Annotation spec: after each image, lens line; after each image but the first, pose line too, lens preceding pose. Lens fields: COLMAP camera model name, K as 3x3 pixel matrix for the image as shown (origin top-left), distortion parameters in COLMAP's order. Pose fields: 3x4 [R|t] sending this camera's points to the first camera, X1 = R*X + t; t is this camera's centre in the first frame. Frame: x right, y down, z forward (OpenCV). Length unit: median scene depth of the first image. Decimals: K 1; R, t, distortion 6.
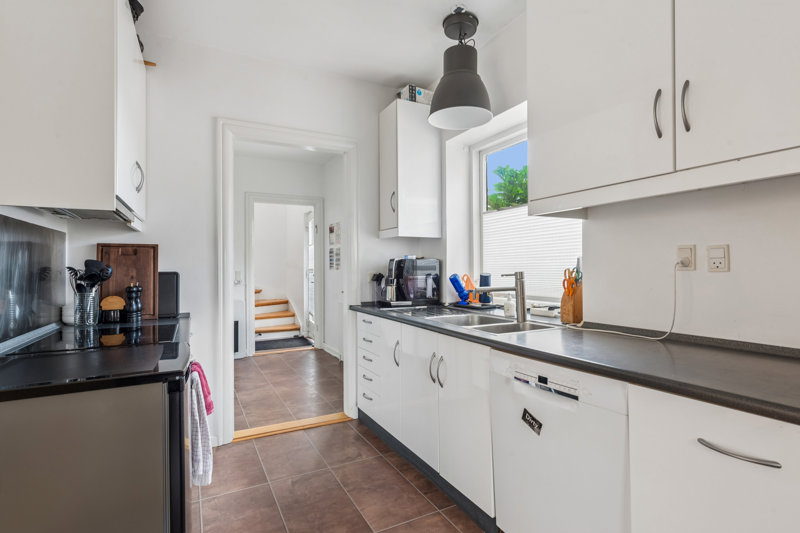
lens RADIAL K [[403.8, 0, 401.8], [0, 403.8, 264.2], [0, 0, 1]] dist [0.007292, 0.000615]
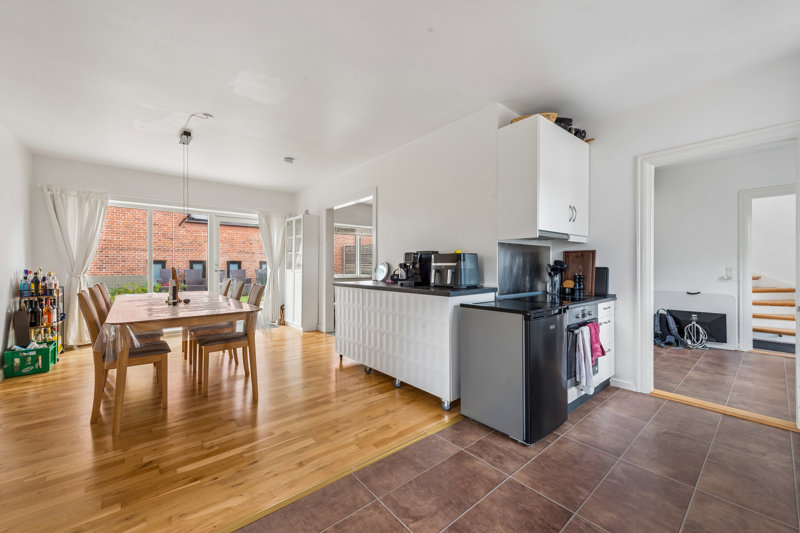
lens RADIAL K [[316.6, 0, 401.2], [0, 316.6, 265.4], [0, 0, 1]] dist [0.000226, 0.000039]
pose [[0.209458, 0.005526, -0.977802, 0.484241], [0.006999, 0.999950, 0.007151, -0.002125], [0.977793, -0.008341, 0.209409, -0.024112]]
